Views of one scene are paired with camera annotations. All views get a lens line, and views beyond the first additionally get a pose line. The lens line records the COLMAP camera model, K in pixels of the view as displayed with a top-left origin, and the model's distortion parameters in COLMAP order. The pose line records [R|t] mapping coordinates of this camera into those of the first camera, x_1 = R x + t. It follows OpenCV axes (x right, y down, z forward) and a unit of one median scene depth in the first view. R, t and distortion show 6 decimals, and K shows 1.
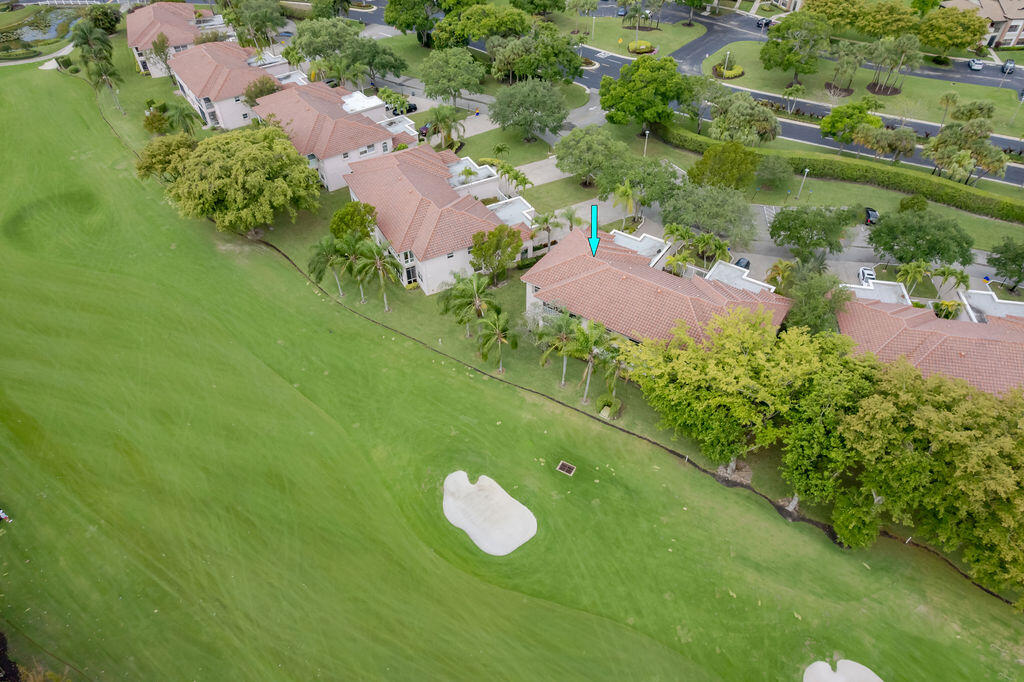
lens RADIAL K [[658.5, 0, 517.3], [0, 658.5, 341.6], [0, 0, 1]] dist [-0.078904, 0.072702]
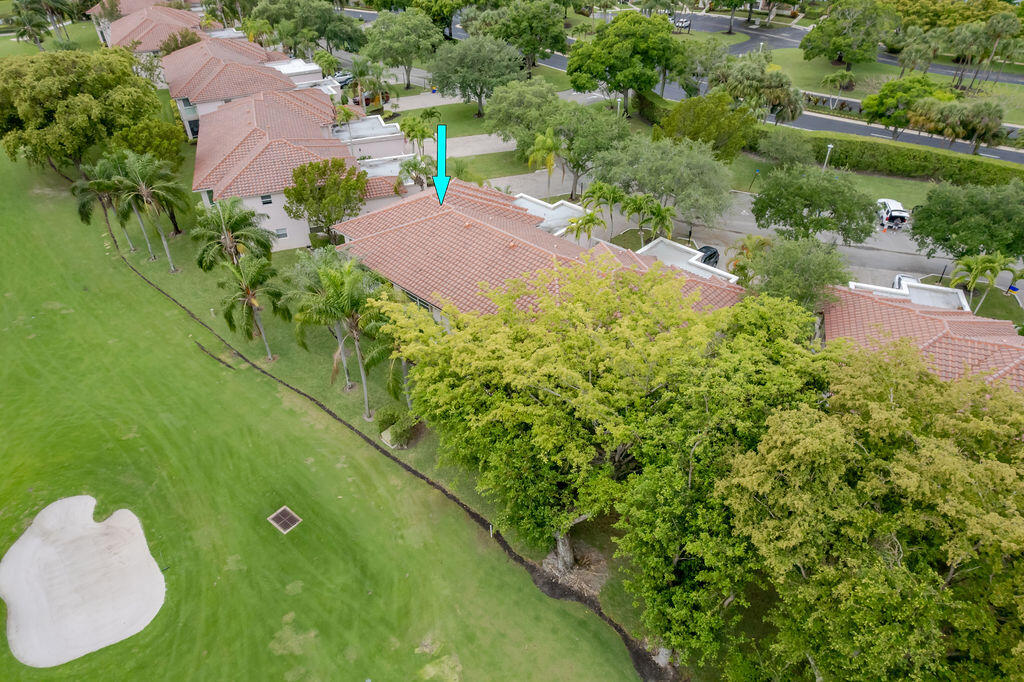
lens RADIAL K [[658.5, 0, 517.3], [0, 658.5, 341.6], [0, 0, 1]] dist [-0.078904, 0.072702]
pose [[0.987477, 0.094556, -0.126286, 0.331573], [-0.109195, 0.987401, -0.114527, 0.085012], [0.113866, 0.126883, 0.985360, 0.456563]]
